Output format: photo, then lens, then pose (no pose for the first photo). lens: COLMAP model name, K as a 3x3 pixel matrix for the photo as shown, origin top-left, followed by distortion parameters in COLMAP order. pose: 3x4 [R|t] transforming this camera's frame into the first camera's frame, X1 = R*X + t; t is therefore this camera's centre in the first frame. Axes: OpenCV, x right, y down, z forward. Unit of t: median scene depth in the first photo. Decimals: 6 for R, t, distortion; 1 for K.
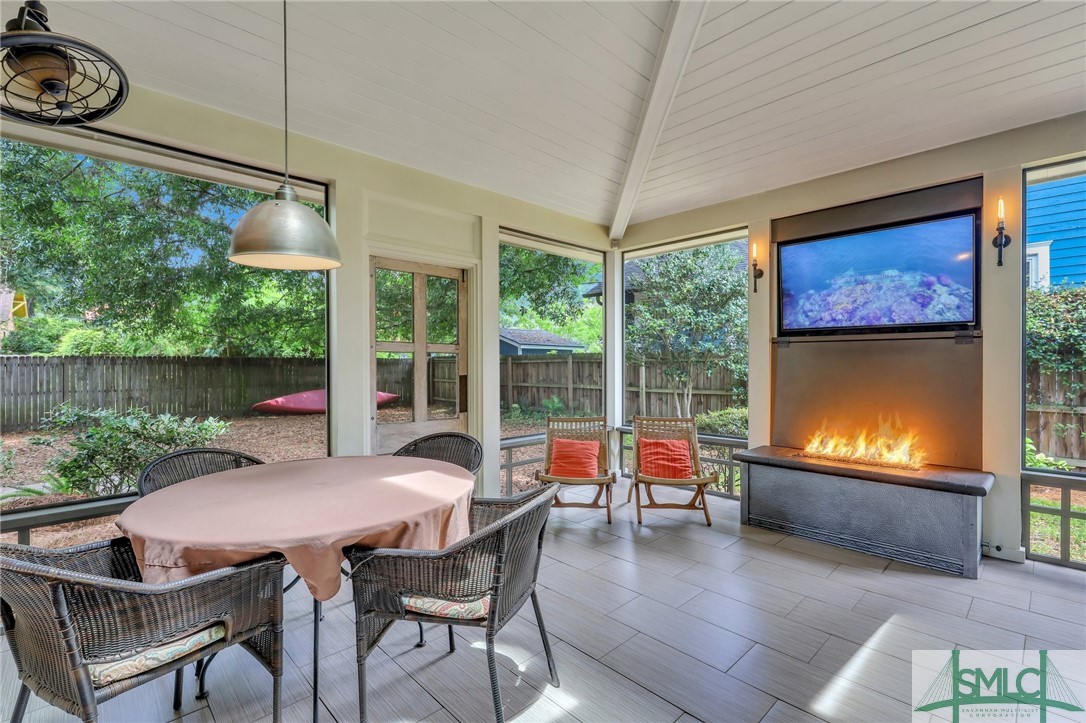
lens RADIAL K [[488.7, 0, 544.0], [0, 488.7, 361.2], [0, 0, 1]] dist [-0.002658, -0.000239]
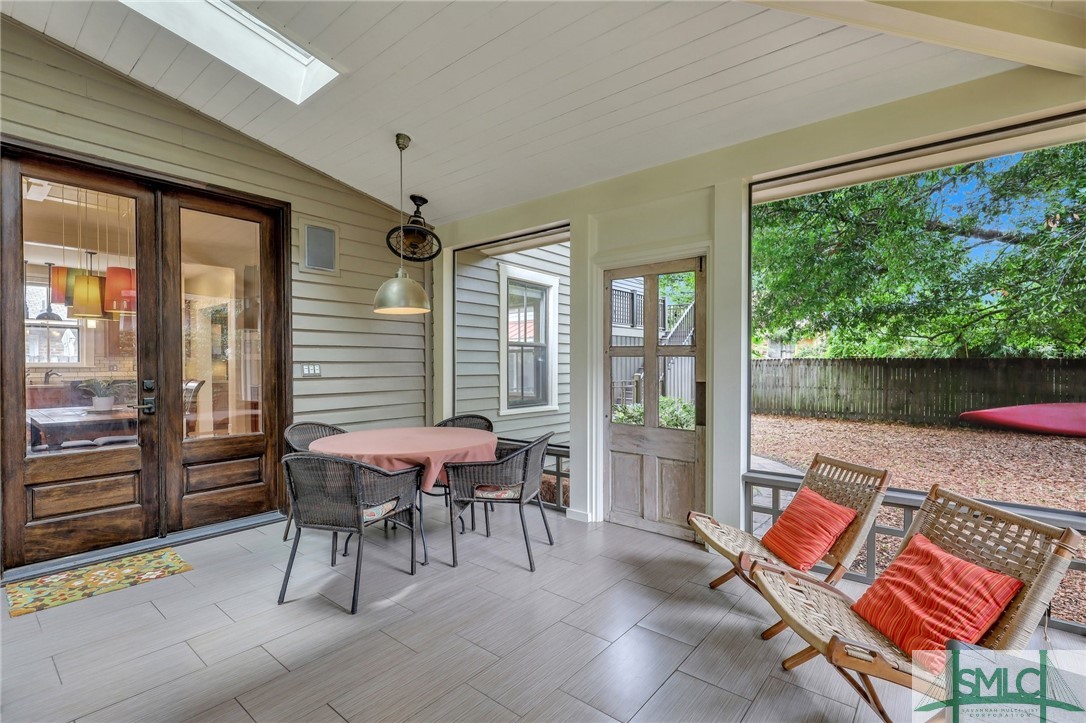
lens RADIAL K [[488.7, 0, 544.4], [0, 488.7, 365.1], [0, 0, 1]] dist [-0.002658, -0.000239]
pose [[0.126834, 0.006259, -0.991904, 0.176937], [0.000027, 0.999980, 0.006314, -0.001645], [0.991924, -0.000827, 0.126831, 0.171422]]
